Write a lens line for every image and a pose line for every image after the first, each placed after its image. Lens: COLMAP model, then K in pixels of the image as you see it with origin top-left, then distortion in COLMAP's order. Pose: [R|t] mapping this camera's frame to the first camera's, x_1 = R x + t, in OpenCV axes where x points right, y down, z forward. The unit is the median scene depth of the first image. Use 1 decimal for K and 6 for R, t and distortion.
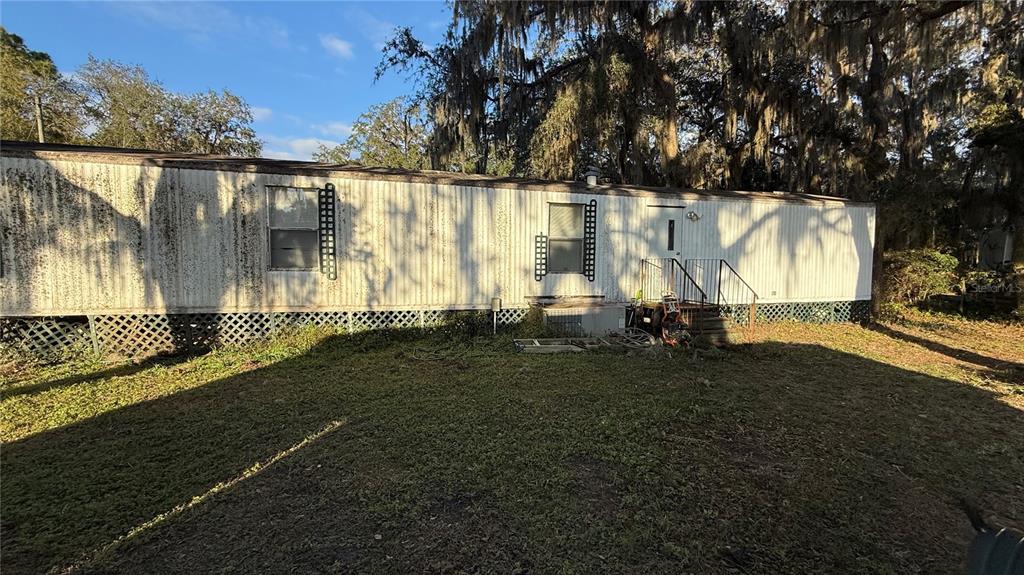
lens RADIAL K [[406.6, 0, 508.2], [0, 406.6, 284.9], [0, 0, 1]] dist [-0.000570, 0.000080]
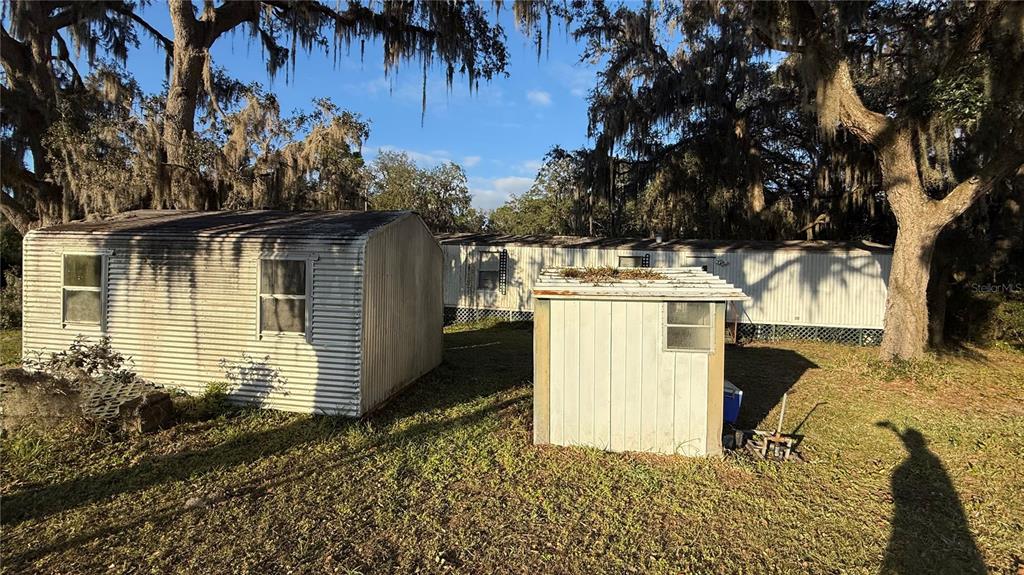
lens RADIAL K [[406.6, 0, 508.2], [0, 406.6, 284.9], [0, 0, 1]] dist [-0.000570, 0.000080]
pose [[0.907139, 0.028768, -0.419846, 0.394138], [-0.054832, 0.997236, -0.050141, 0.033439], [0.417243, 0.068506, 0.906209, -0.753617]]
